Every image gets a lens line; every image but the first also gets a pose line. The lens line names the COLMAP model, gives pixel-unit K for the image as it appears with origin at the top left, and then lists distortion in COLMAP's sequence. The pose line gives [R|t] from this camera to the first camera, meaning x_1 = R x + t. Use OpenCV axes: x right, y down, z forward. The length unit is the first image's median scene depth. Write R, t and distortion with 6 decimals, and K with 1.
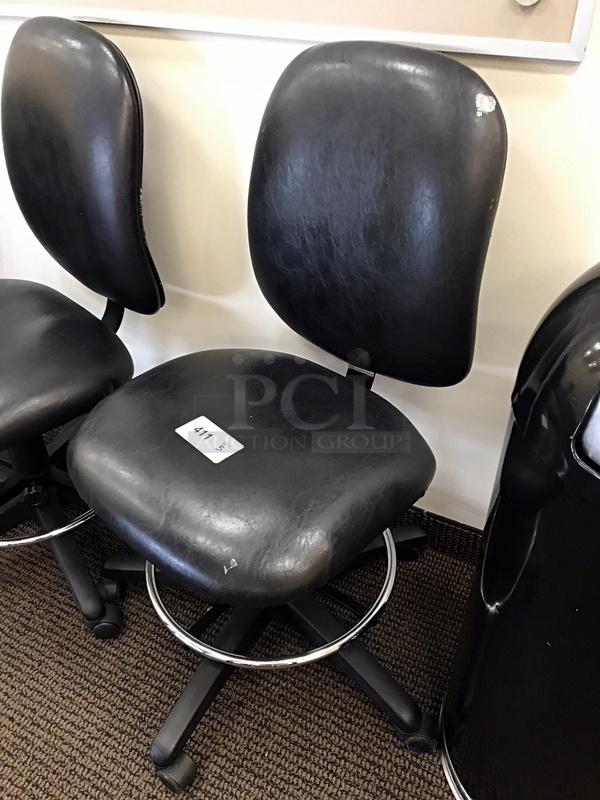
lens RADIAL K [[664.1, 0, 300.0], [0, 664.1, 400.0], [0, 0, 1]] dist [0.072267, -0.116870]
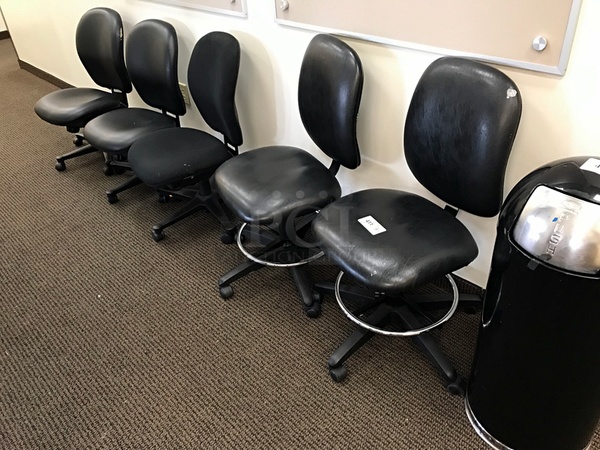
lens RADIAL K [[498.0, 0, 300.0], [0, 498.0, 225.0], [0, 0, 1]] dist [0.072267, -0.116870]
pose [[0.948843, 0.130628, -0.287462, 0.108094], [-0.135651, 0.990754, 0.002466, 0.075543], [0.285126, 0.036655, 0.957789, -0.635729]]
